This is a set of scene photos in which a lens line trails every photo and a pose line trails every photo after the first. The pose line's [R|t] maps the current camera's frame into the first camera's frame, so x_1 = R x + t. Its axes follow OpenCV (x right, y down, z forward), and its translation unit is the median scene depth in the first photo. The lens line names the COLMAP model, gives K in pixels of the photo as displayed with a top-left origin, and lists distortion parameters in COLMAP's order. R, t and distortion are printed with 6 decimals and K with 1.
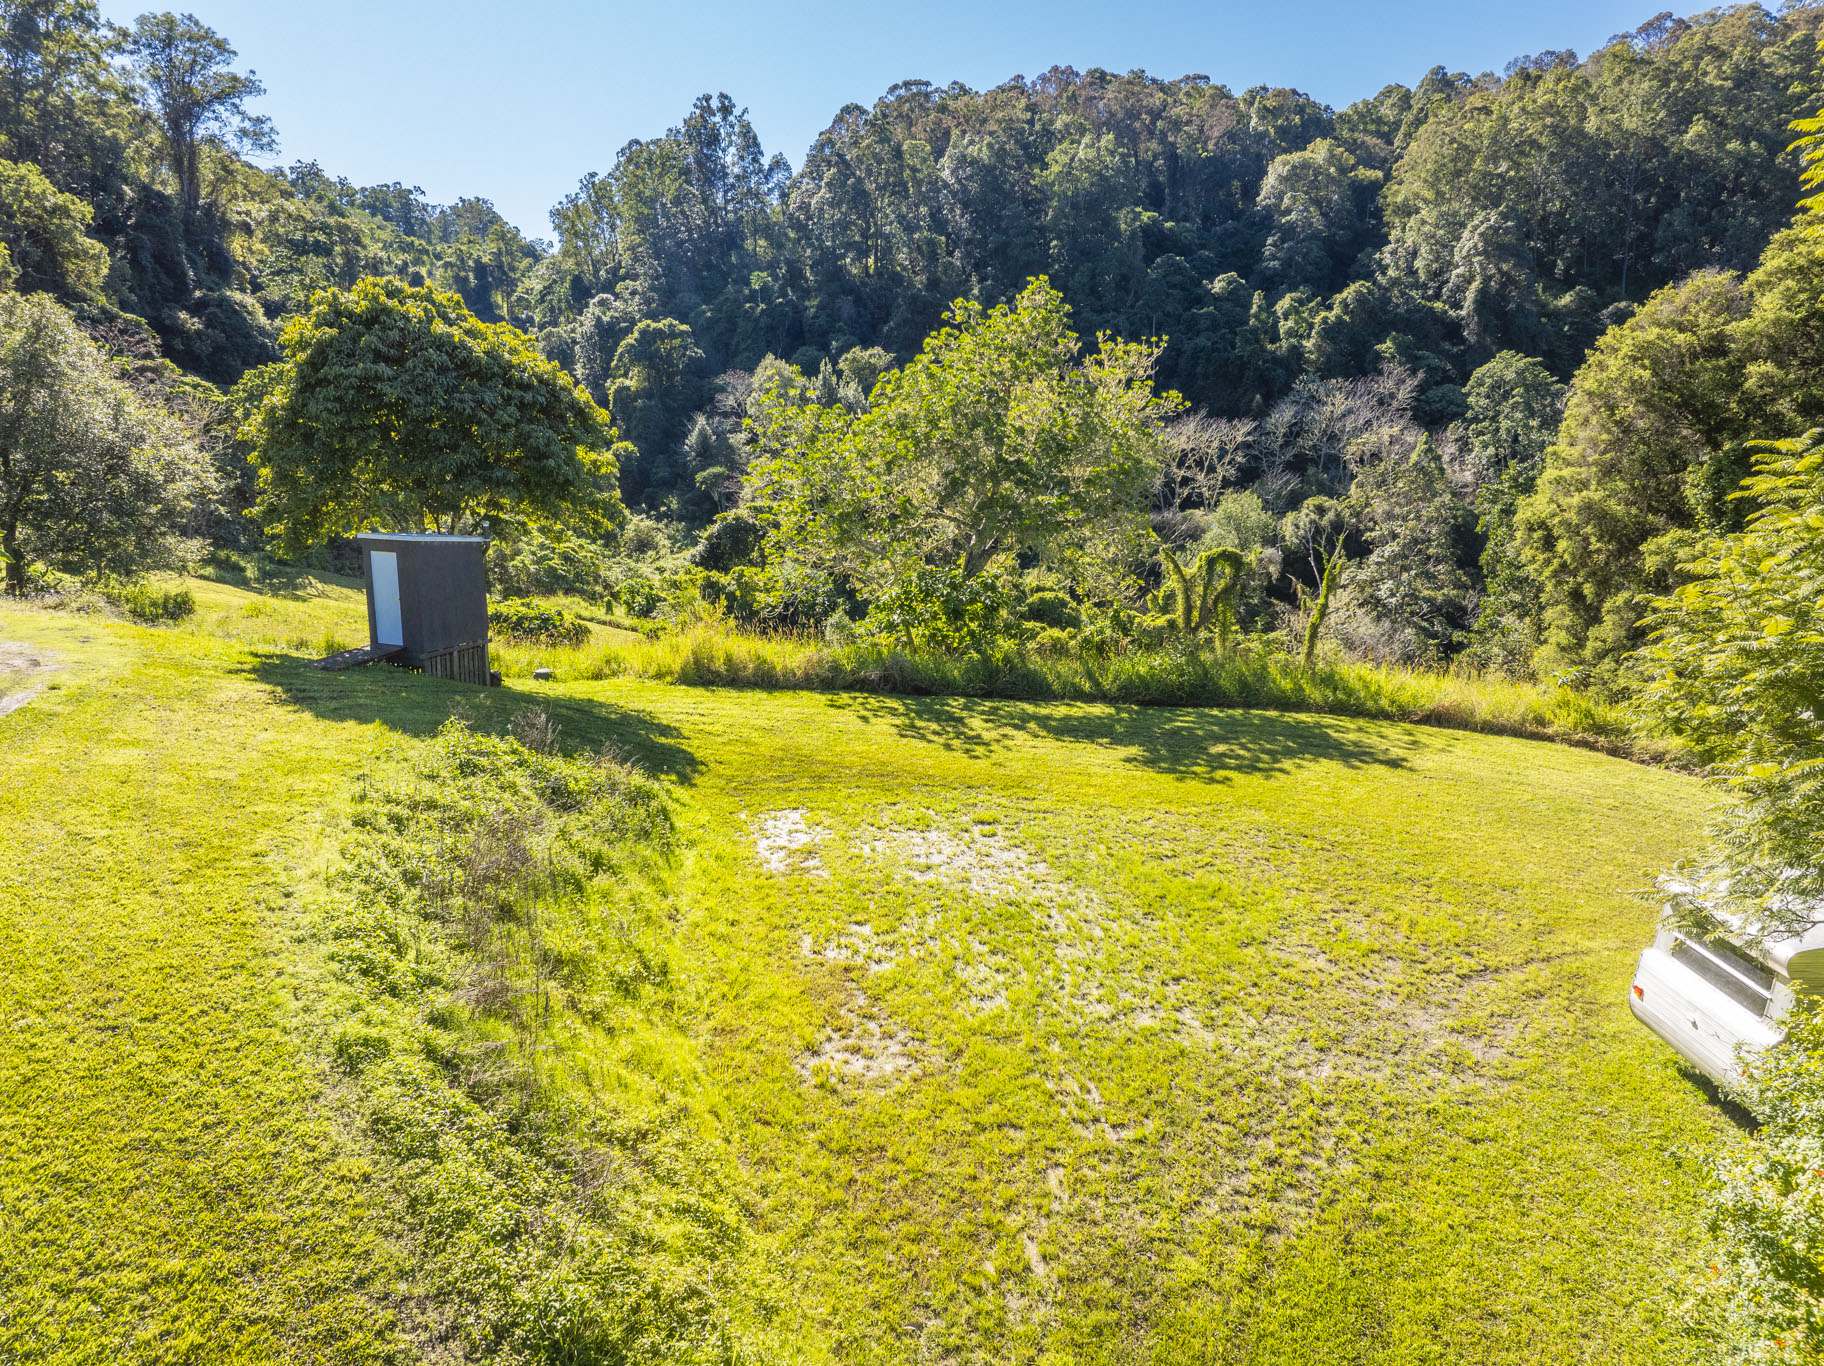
lens RADIAL K [[1290.6, 0, 912.0], [0, 1290.6, 683.0], [0, 0, 1]] dist [-0.057605, 0.034221]
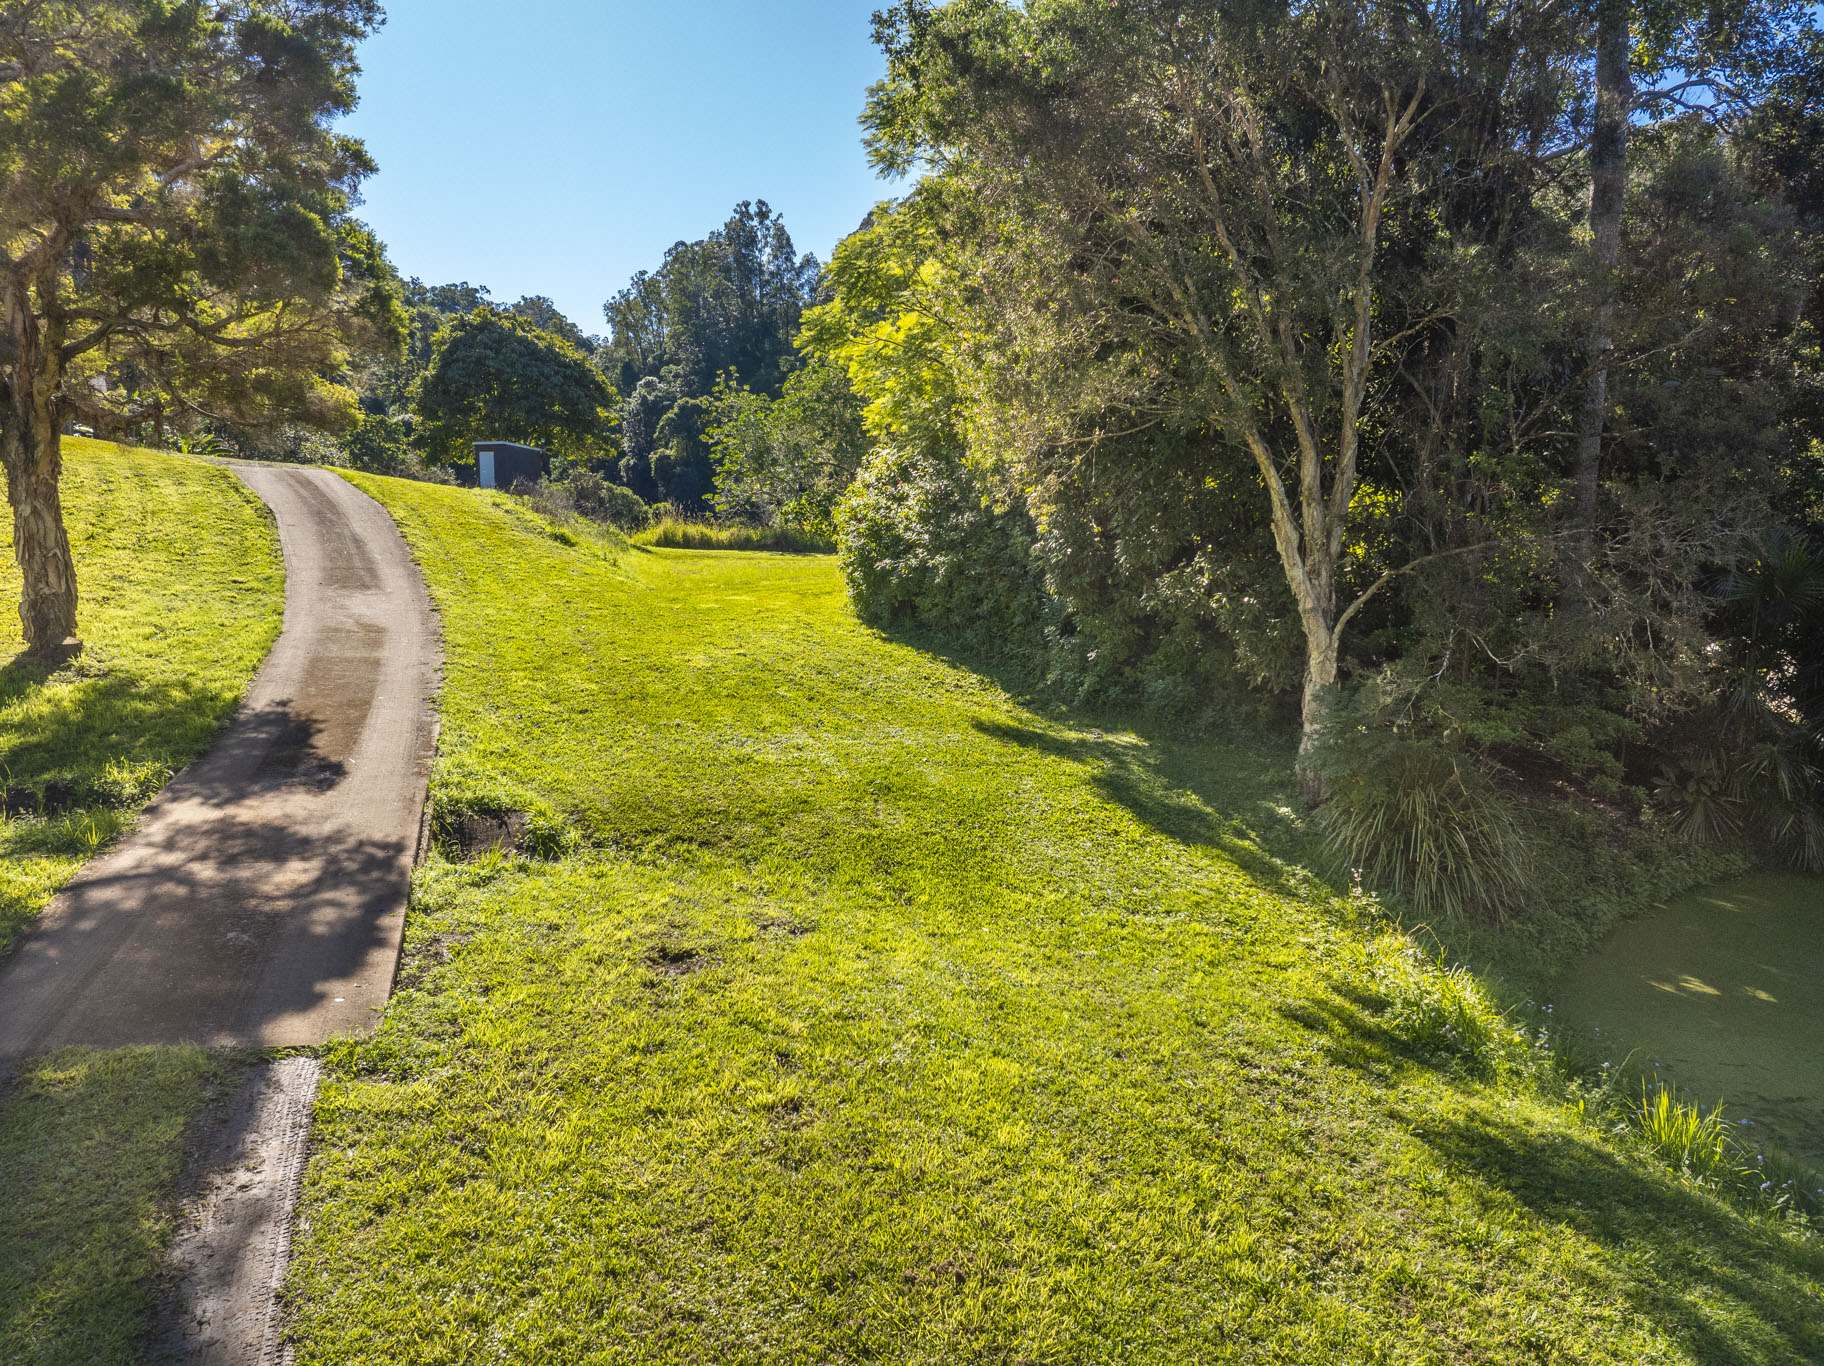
lens RADIAL K [[1300.1, 0, 912.0], [0, 1300.1, 683.0], [0, 0, 1]] dist [-0.030258, 0.000756]
pose [[0.999252, 0.004097, -0.038440, 0.138551], [-0.006931, 0.997243, -0.073881, 0.188413], [0.038032, 0.074092, 0.996526, -0.414345]]
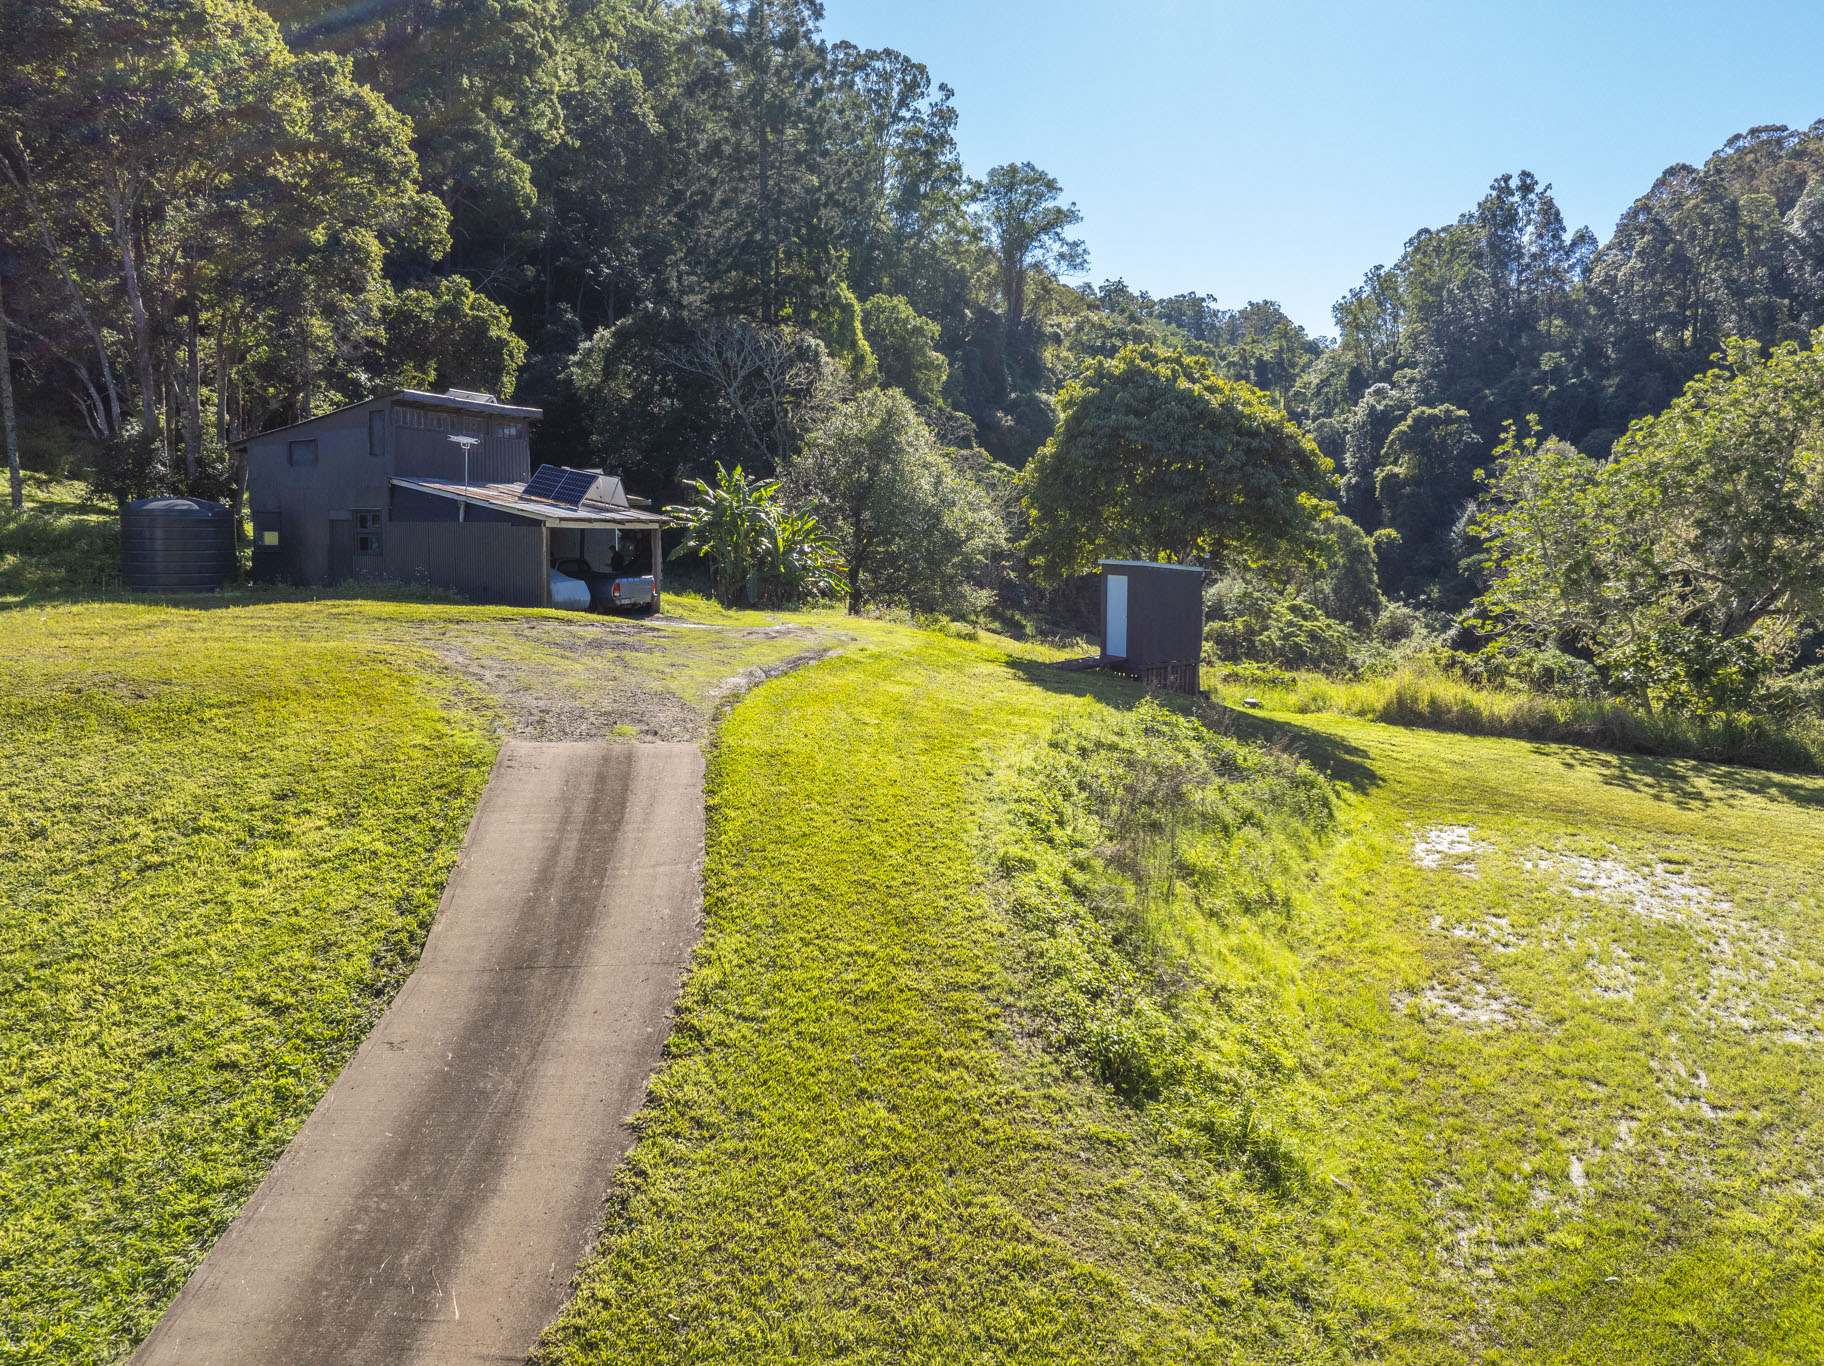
lens RADIAL K [[1290.6, 0, 912.0], [0, 1290.6, 683.0], [0, 0, 1]] dist [-0.057605, 0.034221]
pose [[0.838098, 0.067215, -0.541363, 0.035995], [-0.106440, 0.993455, -0.041436, 0.032998], [0.535035, 0.092350, 0.839767, -0.037154]]
